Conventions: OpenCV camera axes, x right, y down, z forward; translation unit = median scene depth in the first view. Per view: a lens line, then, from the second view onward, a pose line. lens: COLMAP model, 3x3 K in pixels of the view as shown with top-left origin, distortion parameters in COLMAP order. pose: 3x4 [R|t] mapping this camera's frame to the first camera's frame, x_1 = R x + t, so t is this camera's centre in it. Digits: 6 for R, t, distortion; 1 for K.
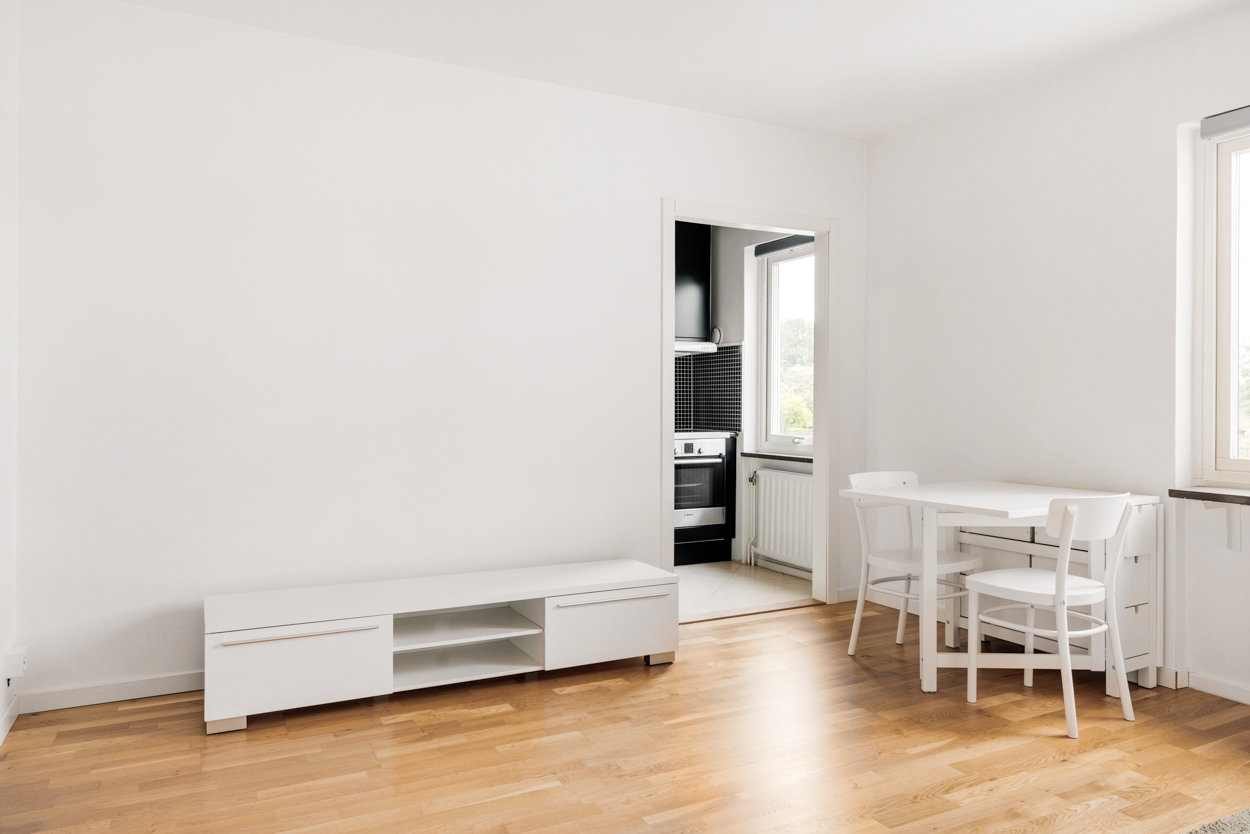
lens RADIAL K [[840.0, 0, 619.5], [0, 840.0, 404.4], [0, 0, 1]] dist [0.002523, 0.001529]
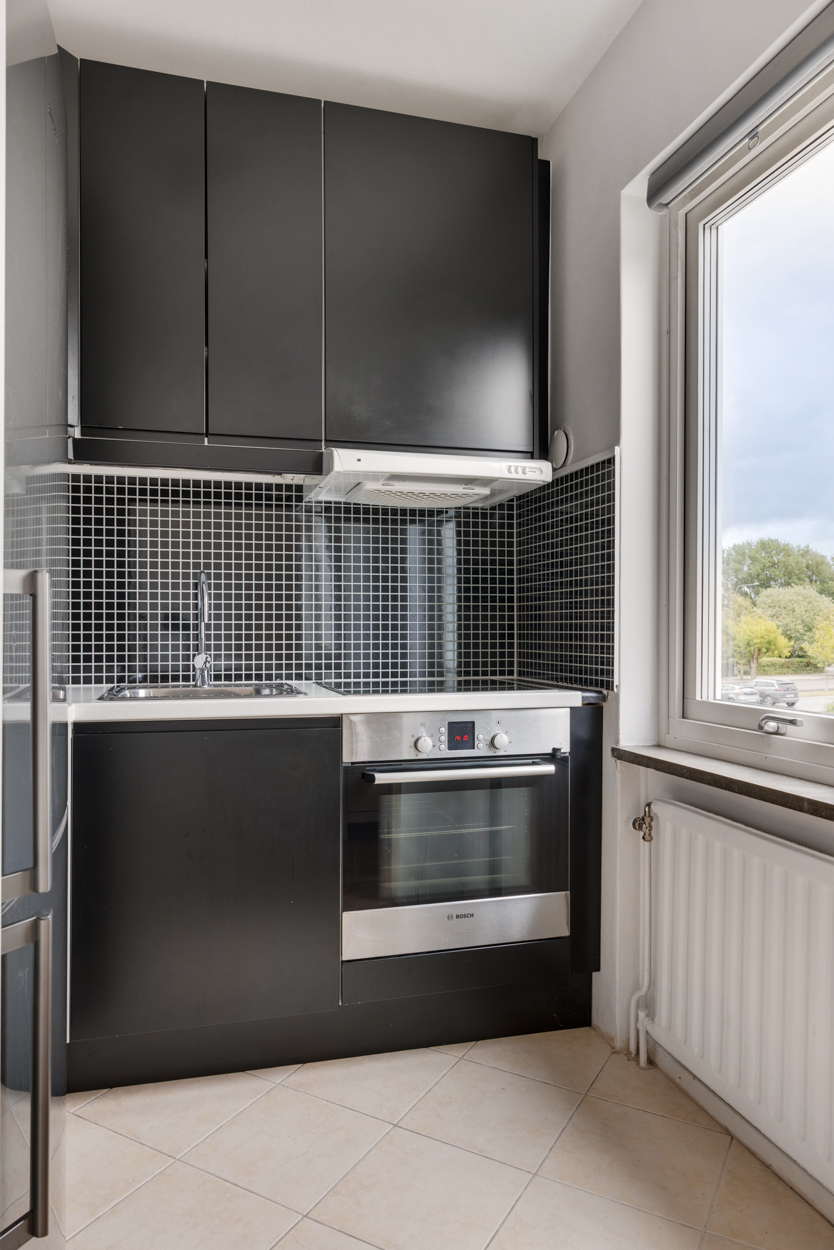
lens RADIAL K [[840.0, 0, 417.3], [0, 840.0, 628.6], [0, 0, 1]] dist [0.002523, 0.001529]
pose [[0.981940, 0.000655, -0.189192, 0.221242], [-0.001304, 0.999994, -0.003306, 0.011008], [0.189189, 0.003493, 0.981934, 1.054143]]
